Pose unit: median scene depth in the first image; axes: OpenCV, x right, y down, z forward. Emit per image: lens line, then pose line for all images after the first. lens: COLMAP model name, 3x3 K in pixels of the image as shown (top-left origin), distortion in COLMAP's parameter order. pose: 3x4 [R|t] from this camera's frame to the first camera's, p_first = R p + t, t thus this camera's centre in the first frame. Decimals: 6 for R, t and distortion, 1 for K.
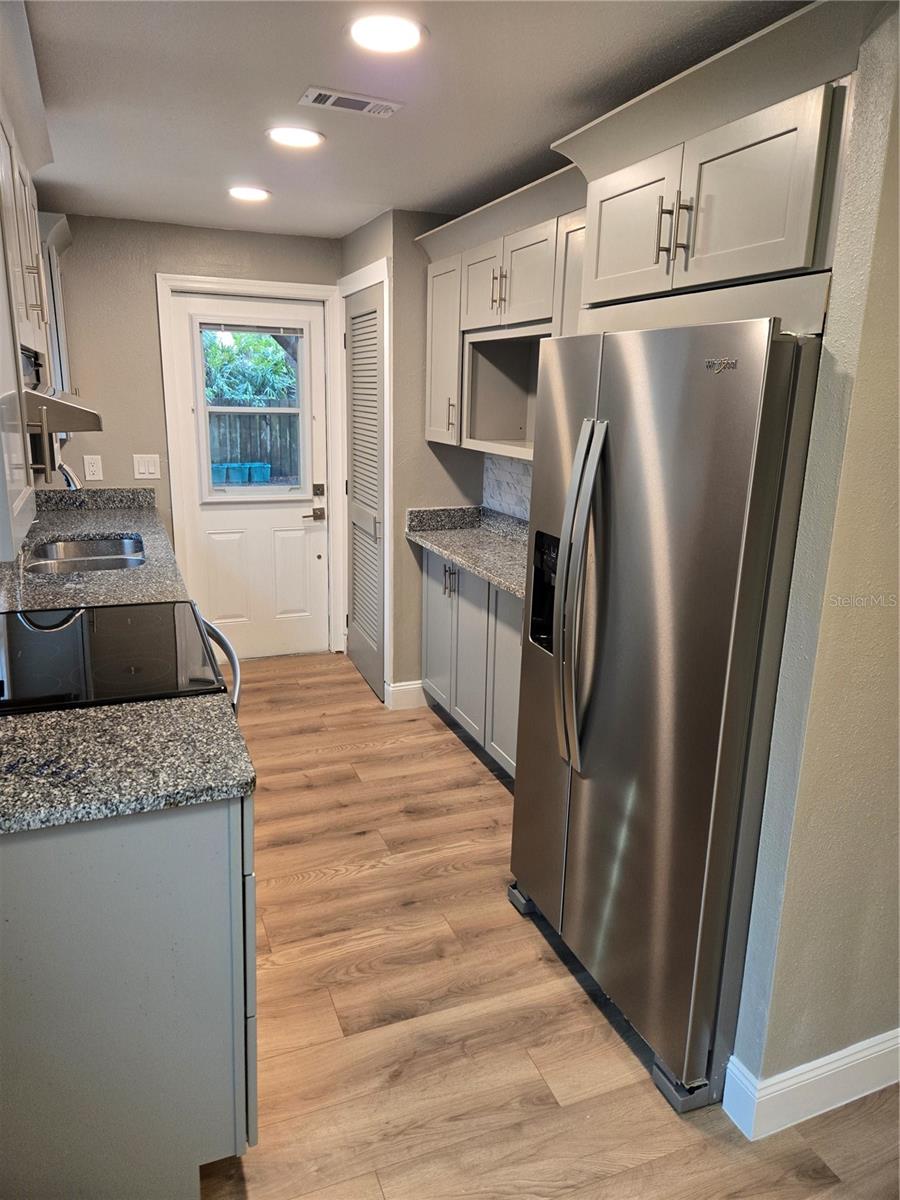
lens RADIAL K [[805.7, 0, 447.2], [0, 805.7, 587.9], [0, 0, 1]] dist [0.067543, -0.058779]
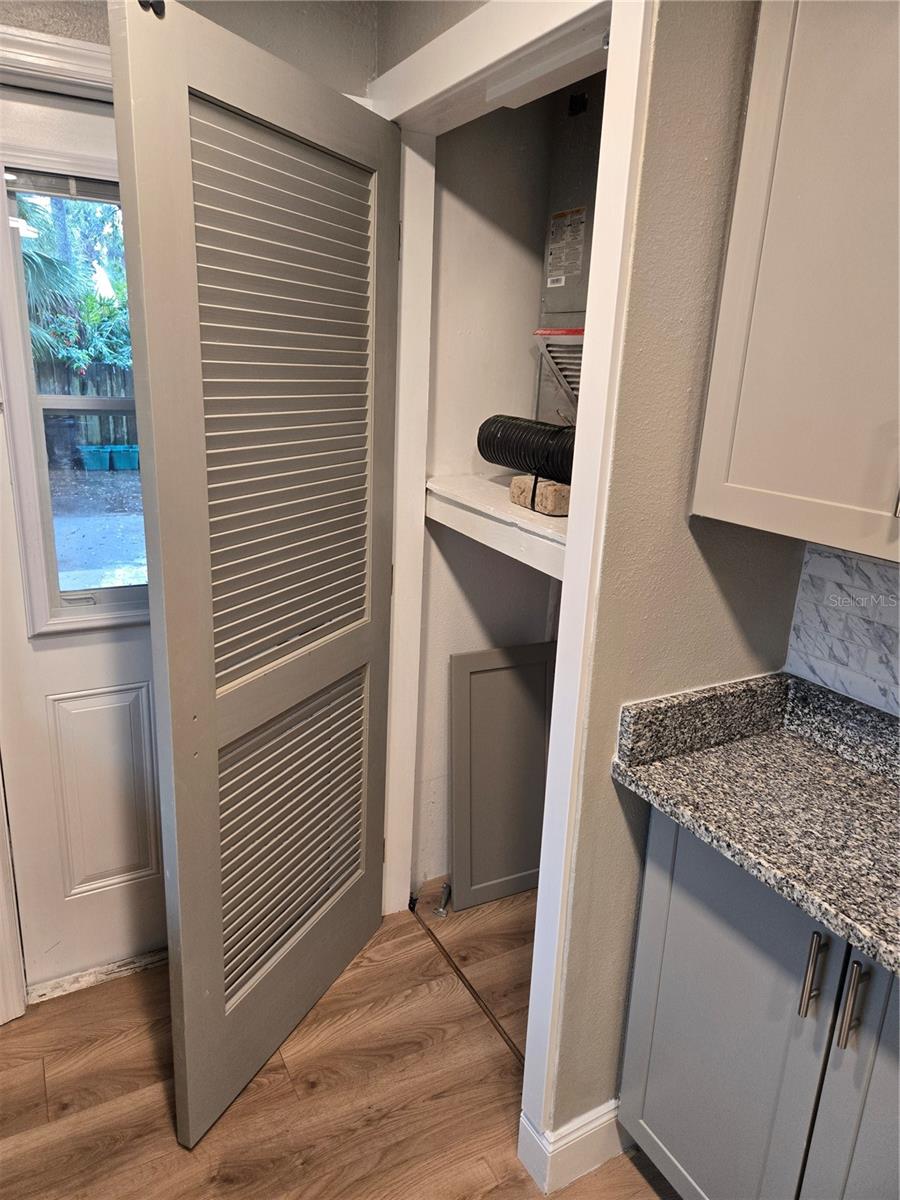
lens RADIAL K [[805.7, 0, 450.7], [0, 805.7, 596.7], [0, 0, 1]] dist [0.067543, -0.058779]
pose [[0.992196, -0.011937, 0.124117, -0.194924], [0.006594, 0.999037, 0.043371, -0.186248], [-0.124515, -0.042214, 0.991319, 0.761034]]
